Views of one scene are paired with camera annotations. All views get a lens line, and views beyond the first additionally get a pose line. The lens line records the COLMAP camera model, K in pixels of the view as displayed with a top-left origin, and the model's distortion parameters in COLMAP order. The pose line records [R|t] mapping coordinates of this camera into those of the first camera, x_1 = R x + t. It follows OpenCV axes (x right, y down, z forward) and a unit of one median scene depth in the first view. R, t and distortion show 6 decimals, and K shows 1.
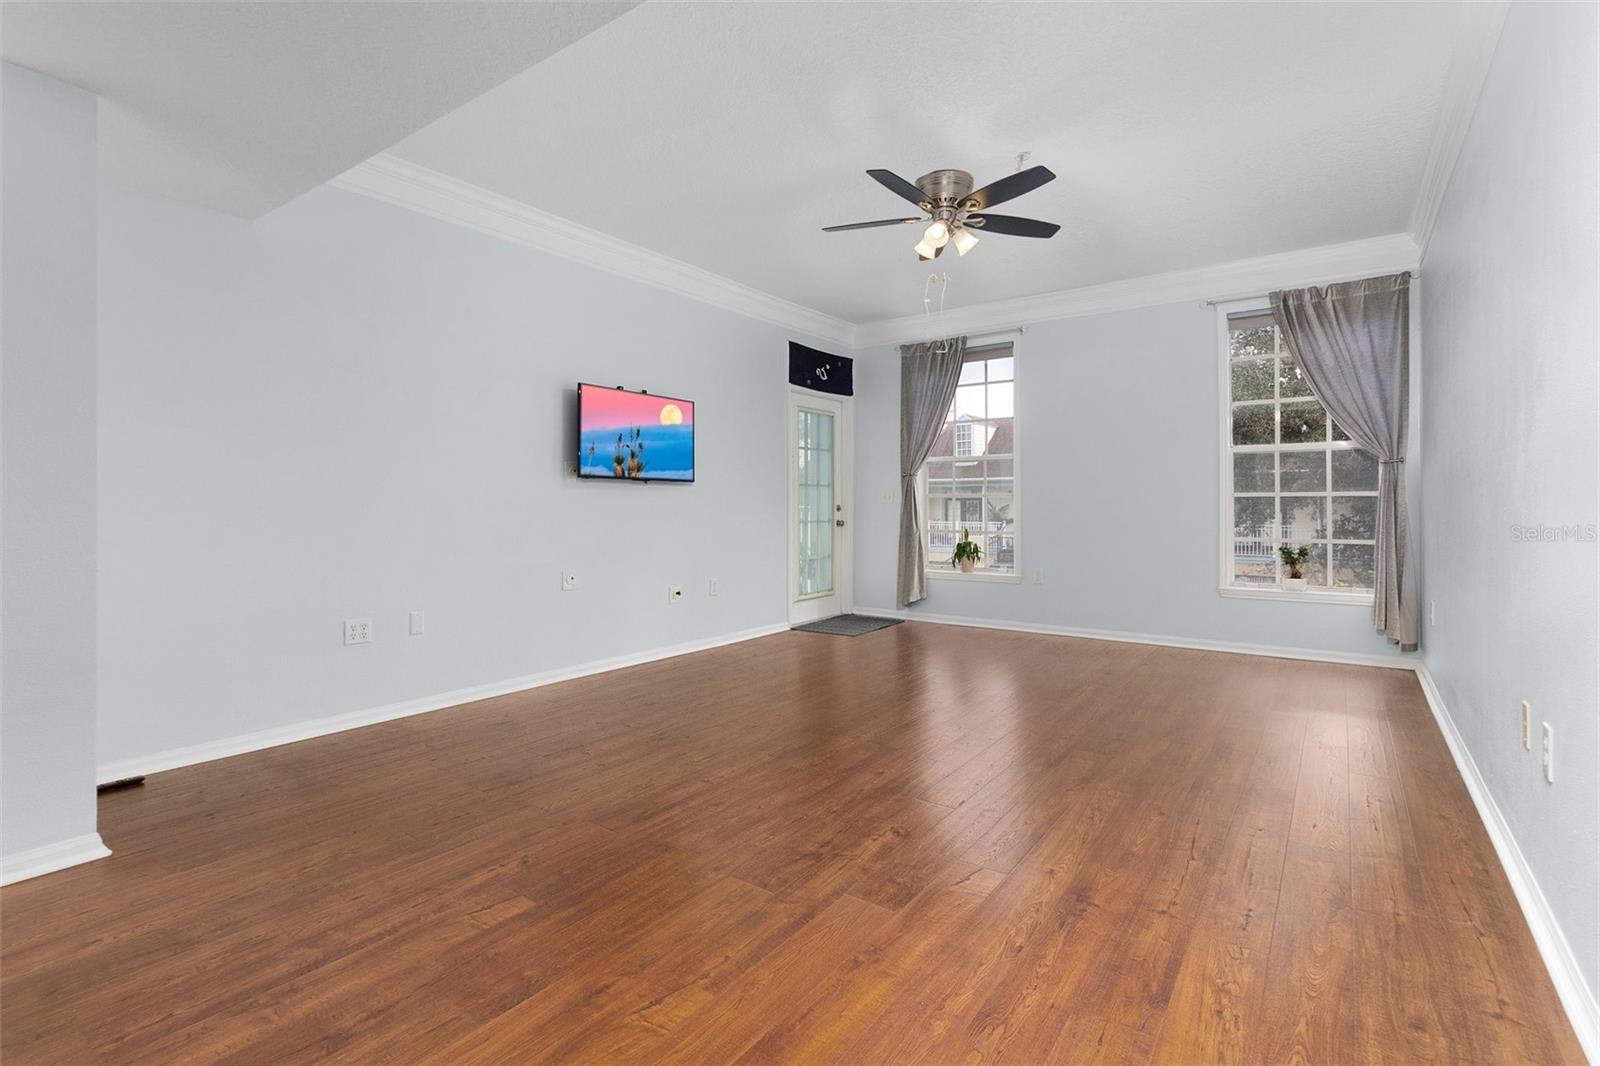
lens RADIAL K [[746.9, 0, 802.7], [0, 746.9, 521.4], [0, 0, 1]] dist [0.005773, -0.000567]
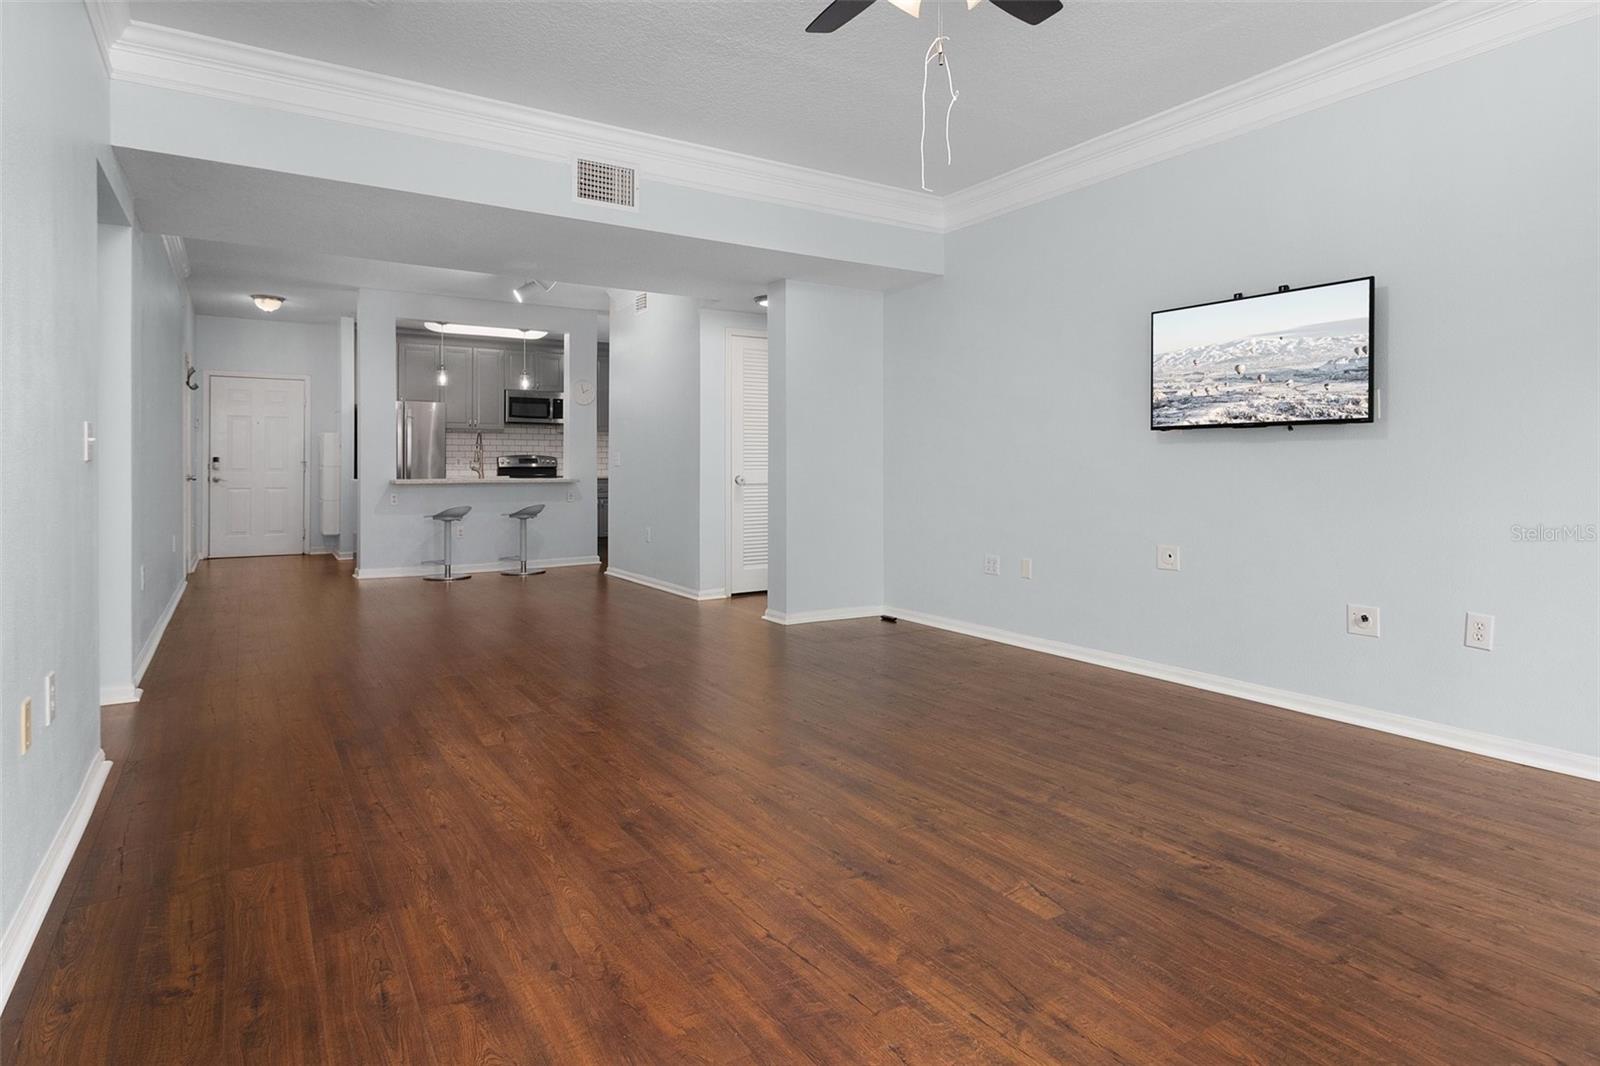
lens RADIAL K [[857.5, 0, 804.3], [0, 857.5, 473.7], [0, 0, 1]] dist [-0.020261, -0.000113]
pose [[-0.358504, 0.005021, -0.933515, 0.900542], [-0.023348, 0.999625, 0.014343, -0.021222], [0.933236, 0.026937, -0.358252, 1.258311]]
